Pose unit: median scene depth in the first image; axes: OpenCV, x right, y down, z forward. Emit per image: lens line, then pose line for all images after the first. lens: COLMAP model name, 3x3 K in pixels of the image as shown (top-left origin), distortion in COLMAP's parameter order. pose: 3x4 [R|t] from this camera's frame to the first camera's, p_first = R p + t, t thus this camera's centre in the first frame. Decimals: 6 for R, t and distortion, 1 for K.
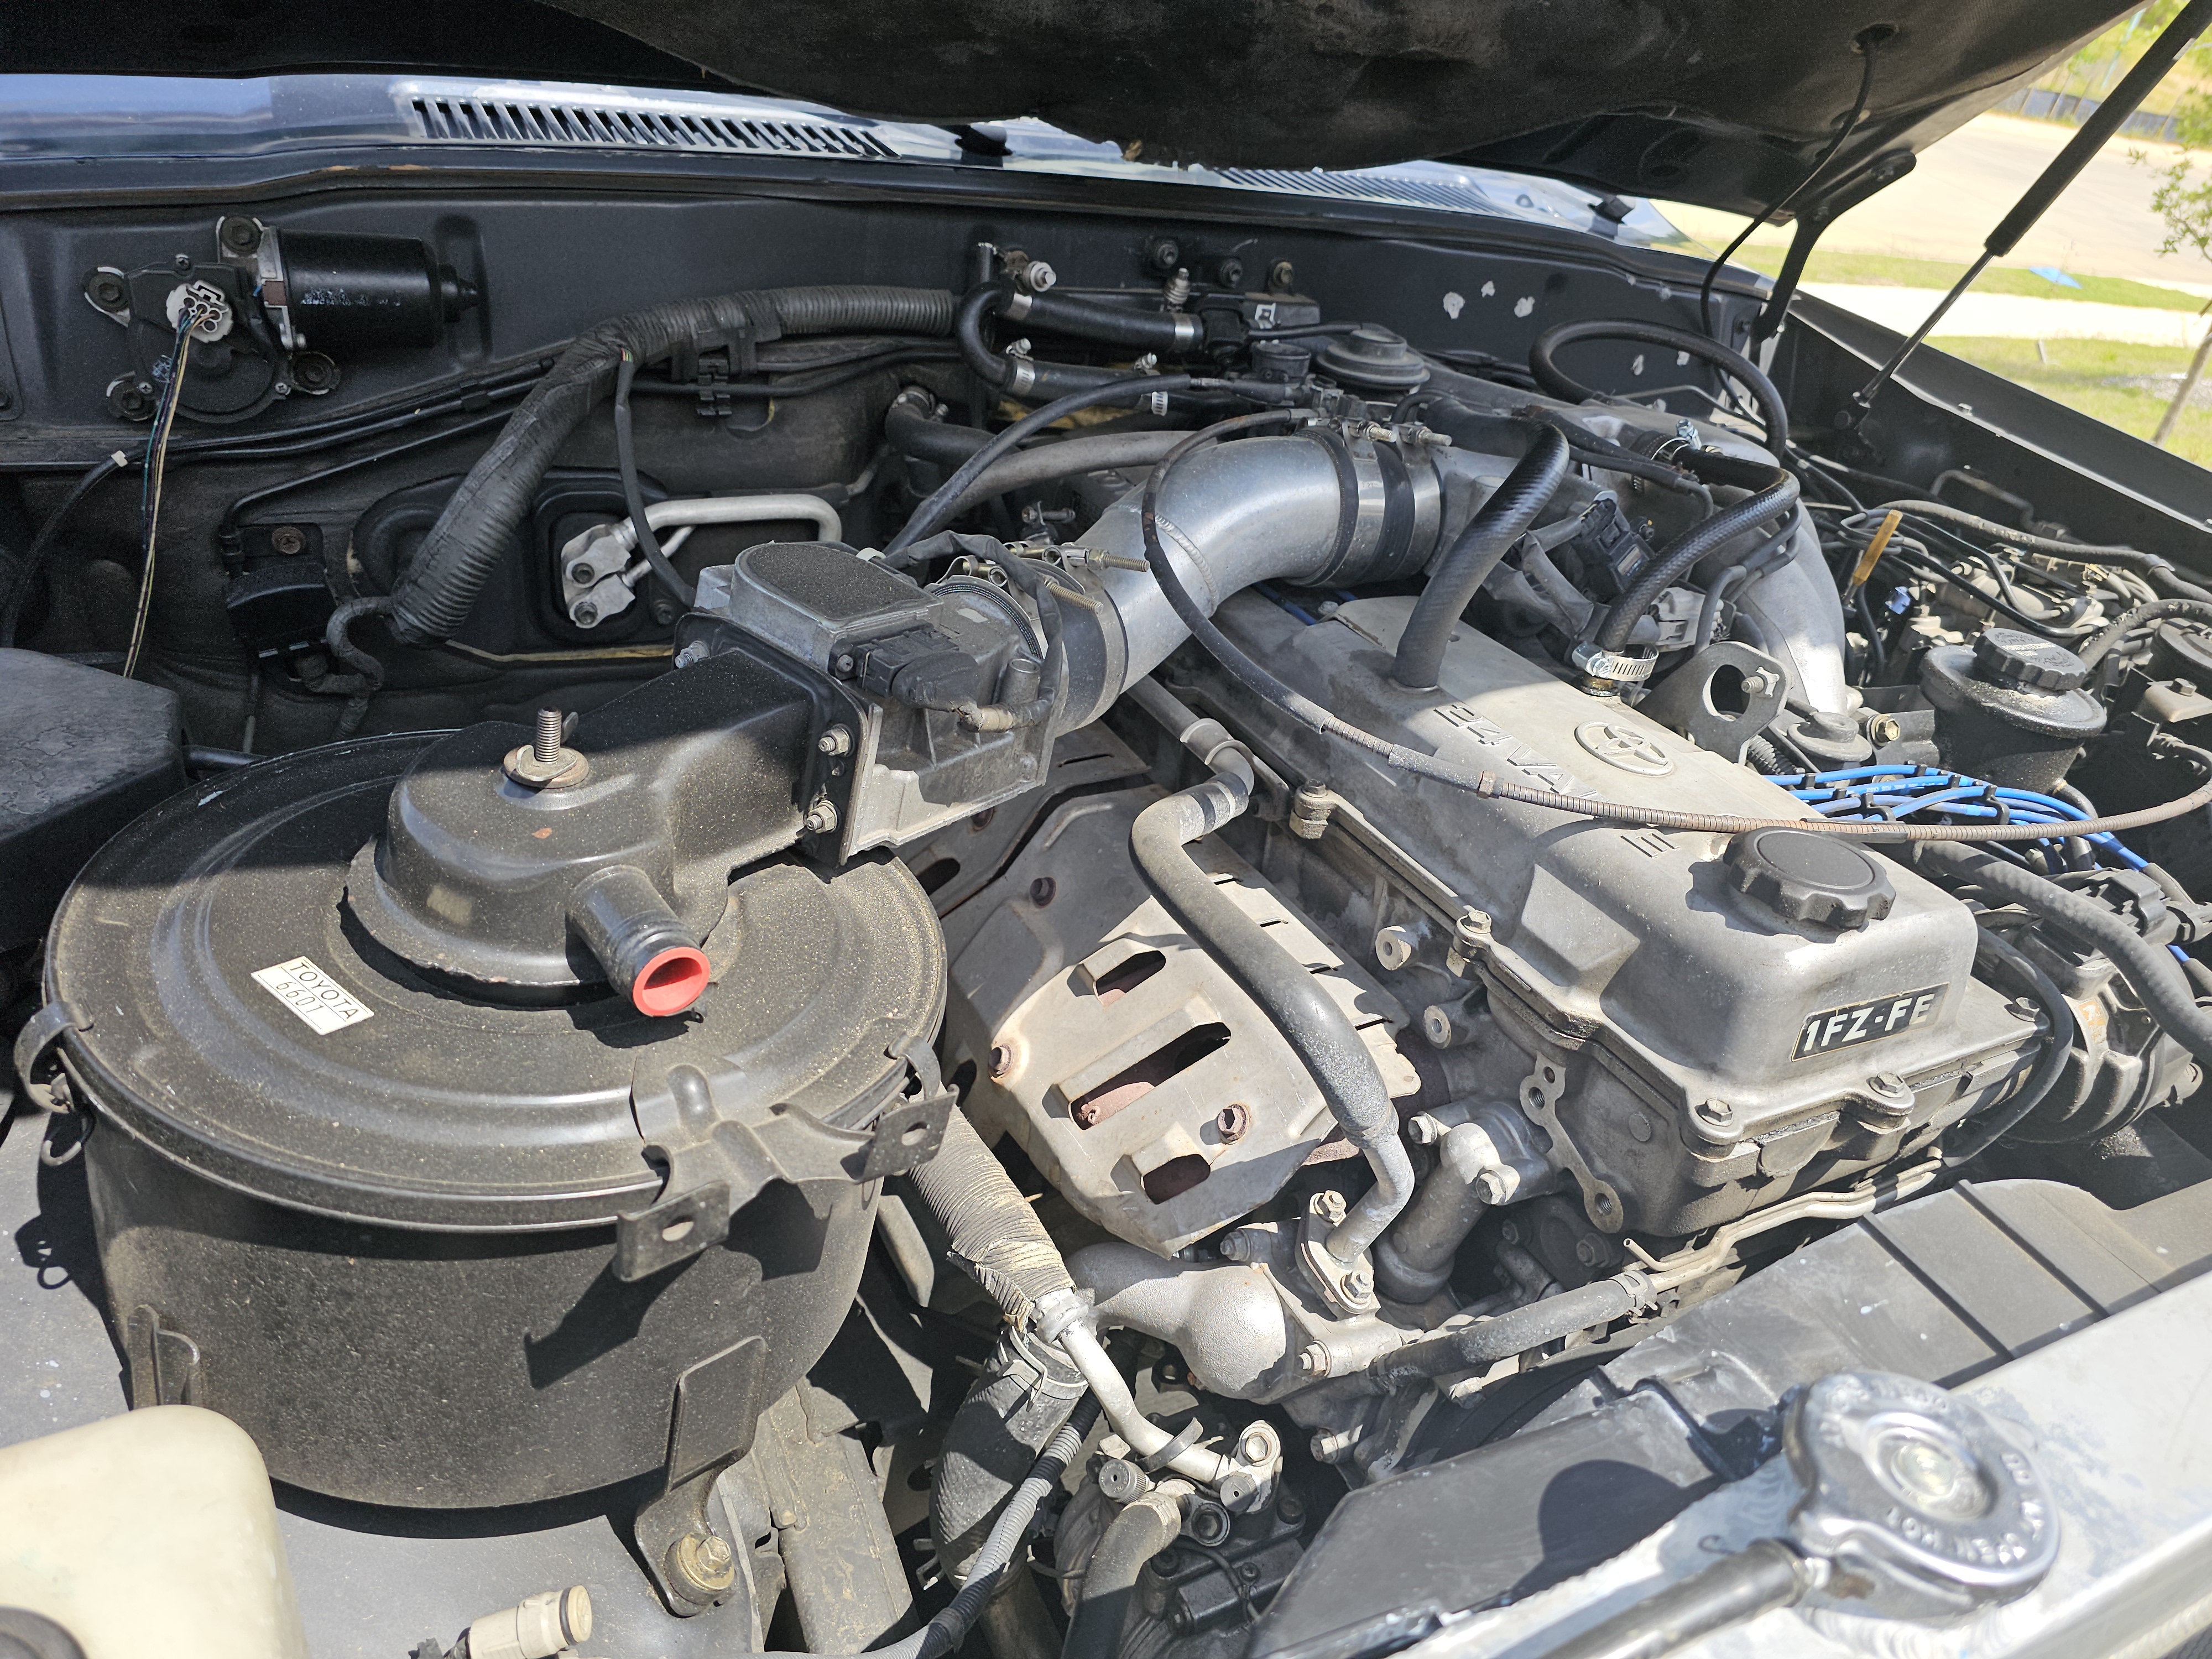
lens RADIAL K [[1517.8, 0, 1134.3], [0, 1517.8, 834.5], [0, 0, 1]] dist [-0.000448, -0.003057]
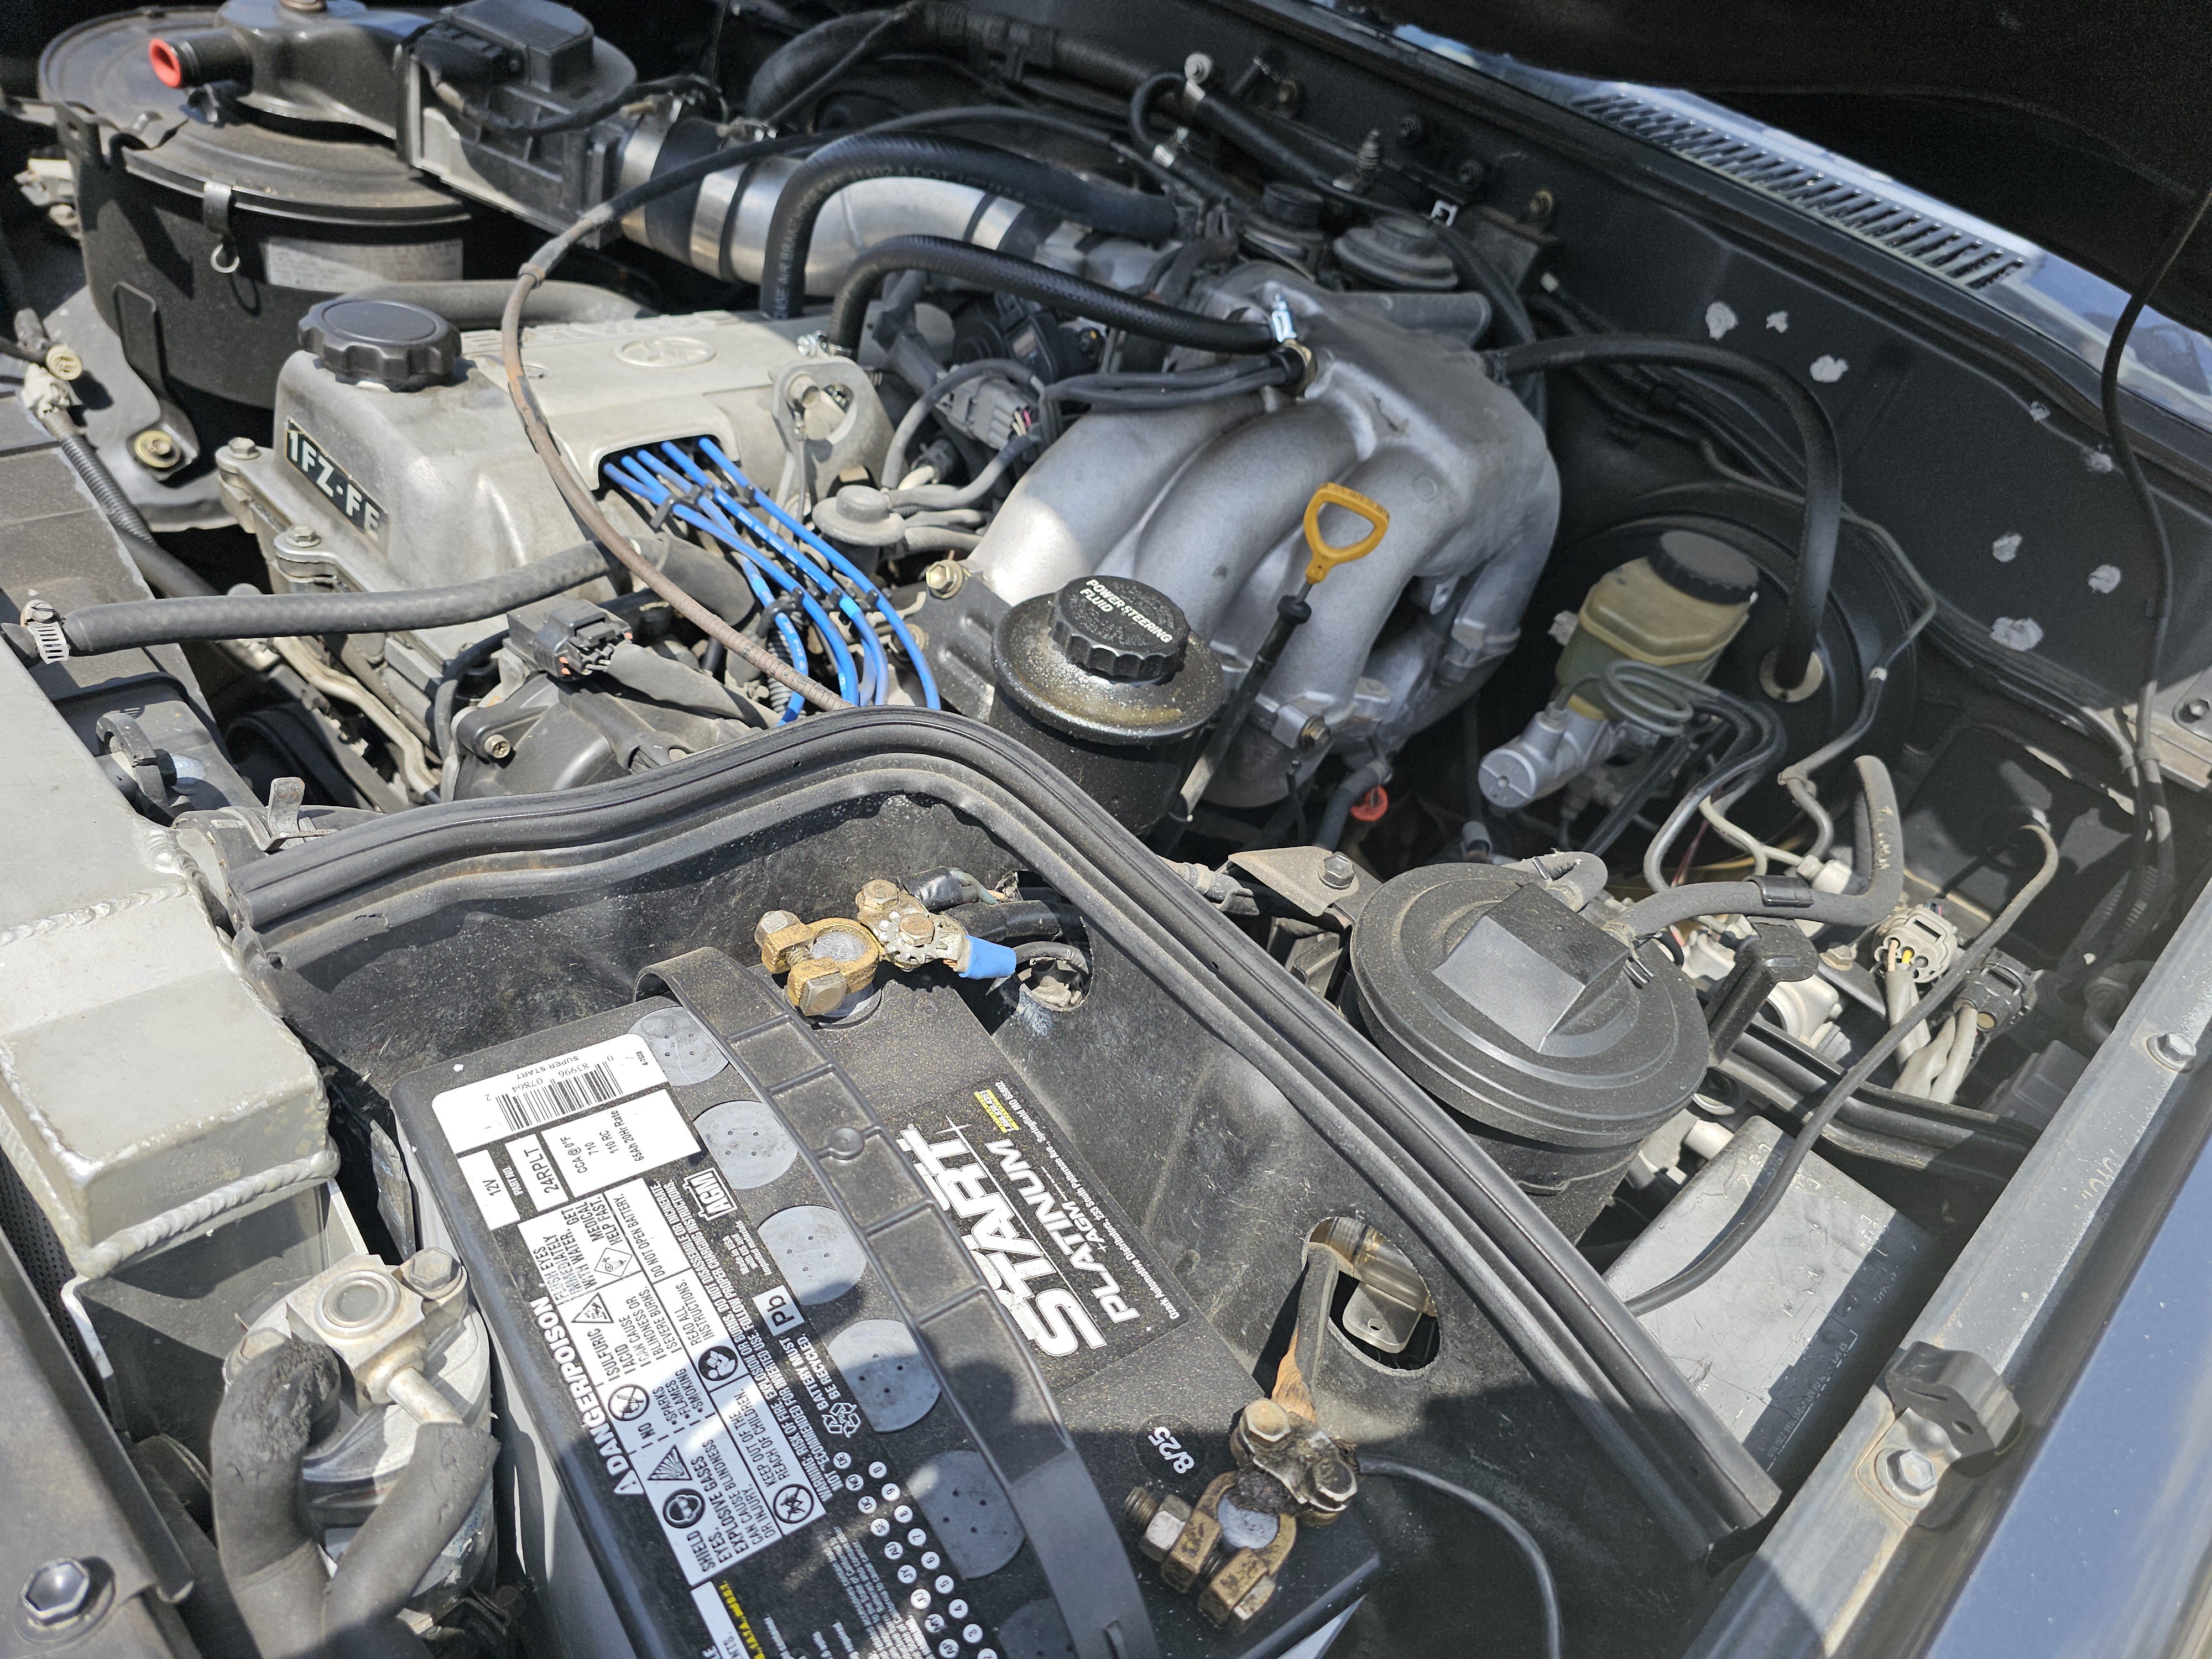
lens RADIAL K [[1517.8, 0, 1134.3], [0, 1517.8, 834.5], [0, 0, 1]] dist [-0.000448, -0.003057]
pose [[0.365247, 0.538501, -0.759349, 1.079782], [-0.619650, 0.749378, 0.233379, -0.192763], [0.694714, 0.385290, 0.607391, 0.552055]]
